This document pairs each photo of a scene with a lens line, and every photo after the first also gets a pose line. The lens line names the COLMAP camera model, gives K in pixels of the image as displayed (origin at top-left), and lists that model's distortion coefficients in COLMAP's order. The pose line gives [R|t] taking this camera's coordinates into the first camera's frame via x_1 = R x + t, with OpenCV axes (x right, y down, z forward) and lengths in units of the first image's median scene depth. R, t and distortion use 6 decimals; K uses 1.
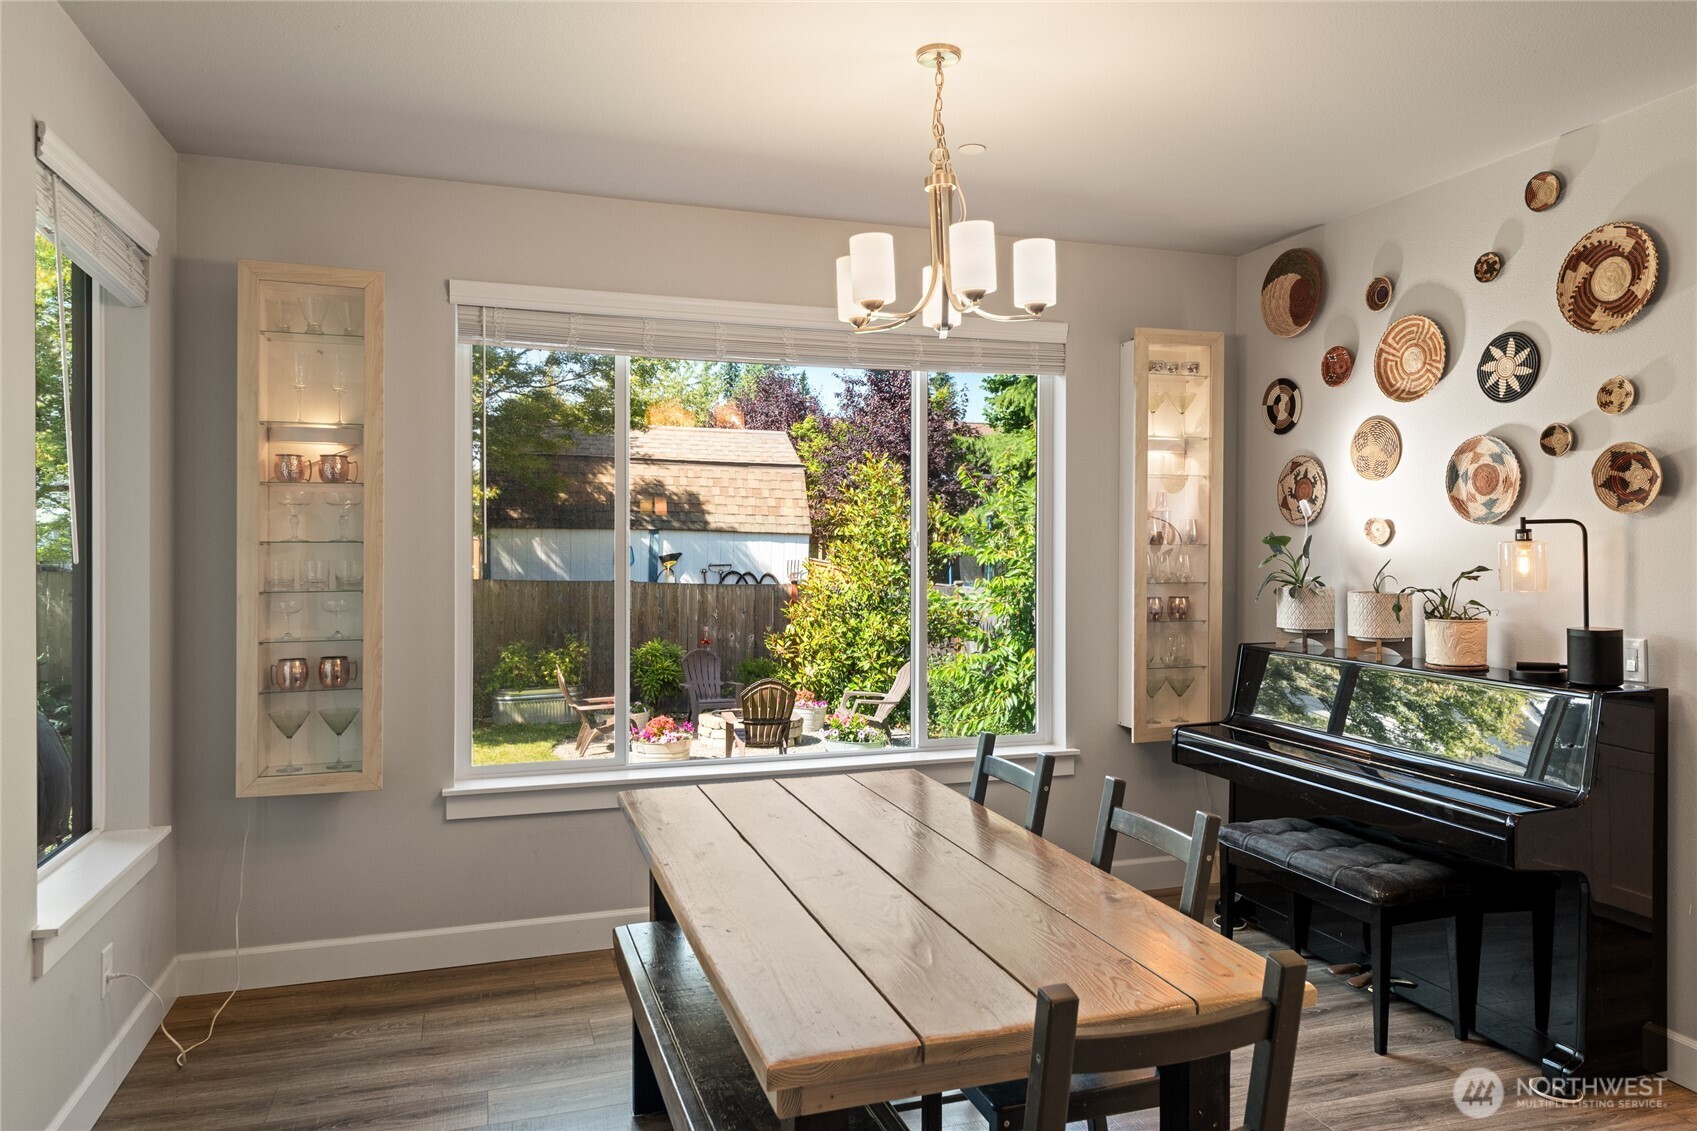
lens RADIAL K [[1131.0, 0, 848.7], [0, 1131.0, 555.1], [0, 0, 1]] dist [0.003371, 0.000911]
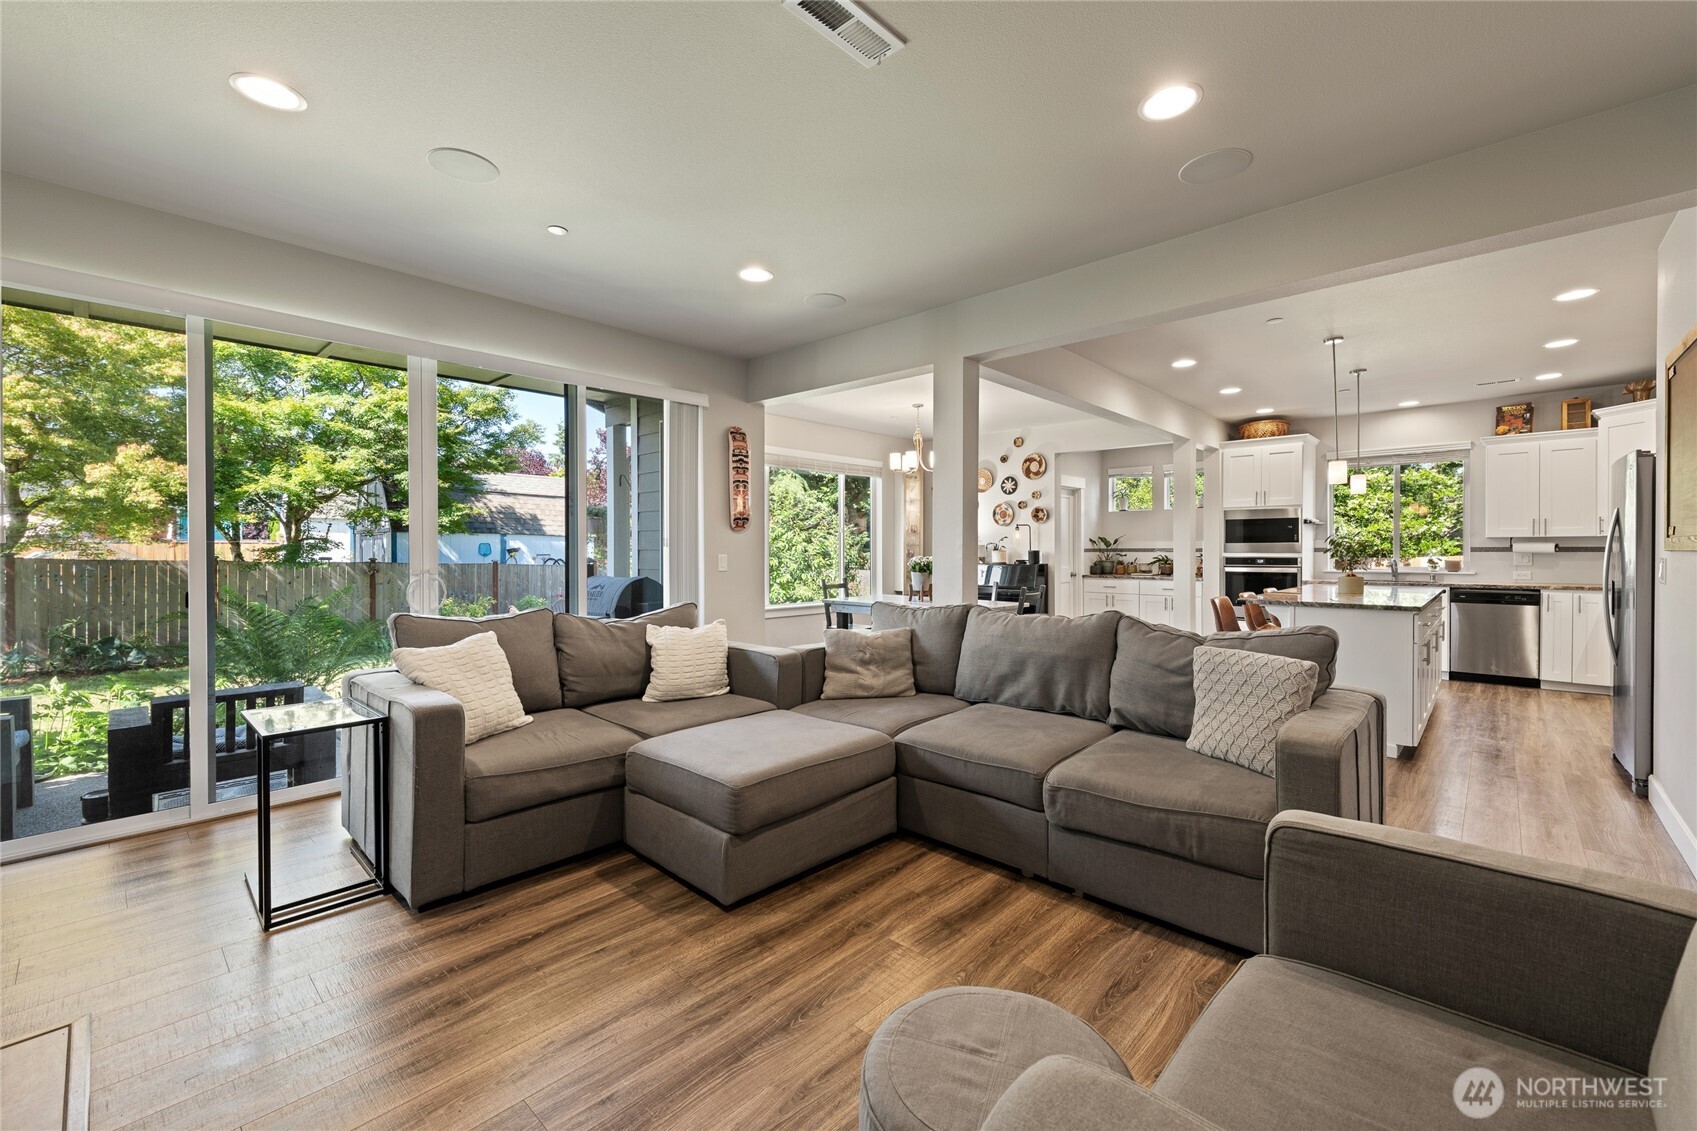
lens RADIAL K [[705.6, 0, 848.5], [0, 705.6, 565.5], [0, 0, 1]] dist [0.000668, 0.000438]
pose [[0.874712, -0.013979, 0.484442, -1.057521], [0.008735, 0.999876, 0.013079, 0.069983], [-0.484564, -0.007209, 0.874726, -0.835257]]
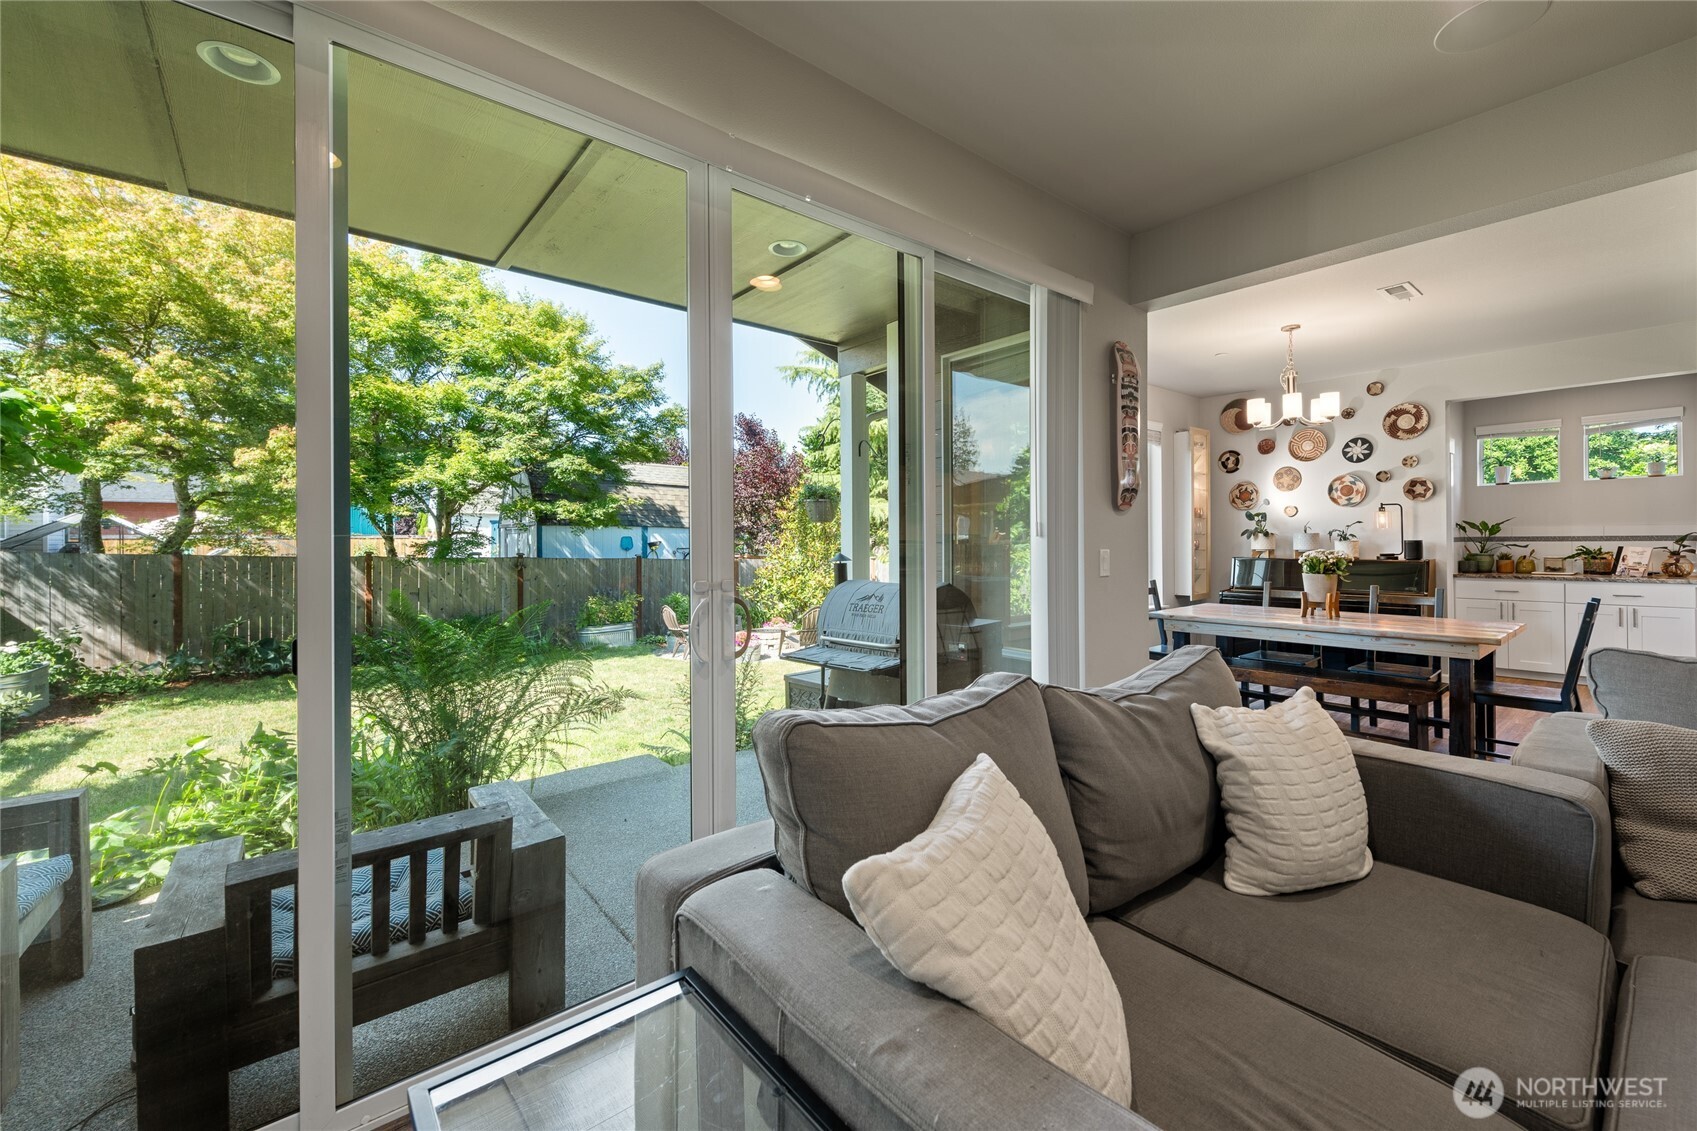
lens RADIAL K [[697.6, 0, 841.5], [0, 697.6, 545.0], [0, 0, 1]] dist [0.008599, -0.000341]
pose [[0.933850, -0.010800, 0.357503, -1.205227], [0.013891, 0.999885, -0.006080, 0.059232], [-0.357396, 0.010644, 0.933892, -0.149502]]
